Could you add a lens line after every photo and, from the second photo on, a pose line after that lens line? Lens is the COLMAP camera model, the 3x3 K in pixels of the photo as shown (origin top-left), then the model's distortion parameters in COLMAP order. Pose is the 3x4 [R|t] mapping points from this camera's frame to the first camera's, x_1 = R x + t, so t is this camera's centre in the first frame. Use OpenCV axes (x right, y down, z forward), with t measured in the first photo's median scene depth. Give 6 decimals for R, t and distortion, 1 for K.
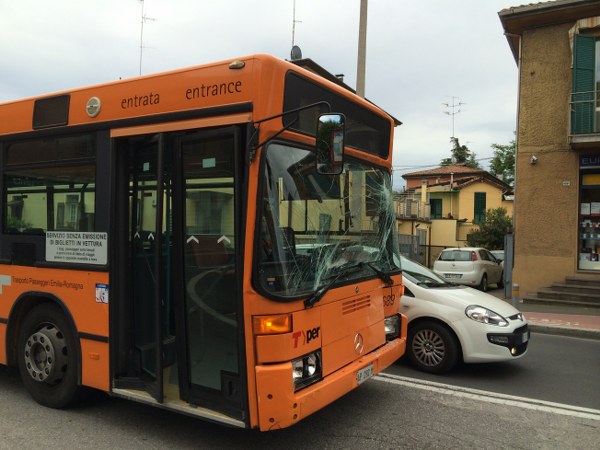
lens RADIAL K [[520.9, 0, 300.0], [0, 520.9, 225.0], [0, 0, 1]] dist [0.103434, -0.109768]
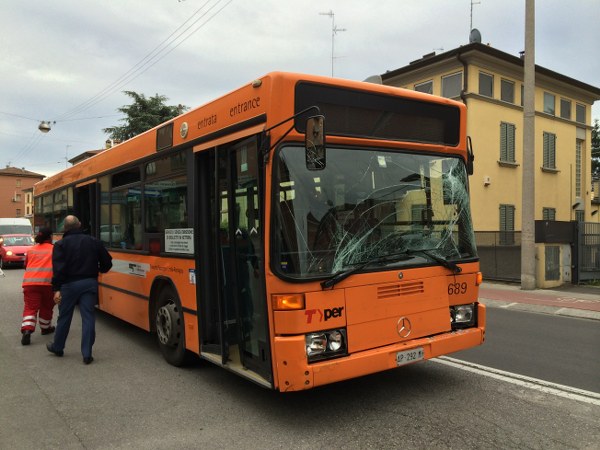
lens RADIAL K [[520.9, 0, 300.0], [0, 520.9, 225.0], [0, 0, 1]] dist [0.103434, -0.109768]
pose [[0.912769, -0.034720, -0.406998, 0.392985], [0.036968, 0.999314, -0.002342, 0.019289], [0.406800, -0.012908, 0.913426, -0.043205]]
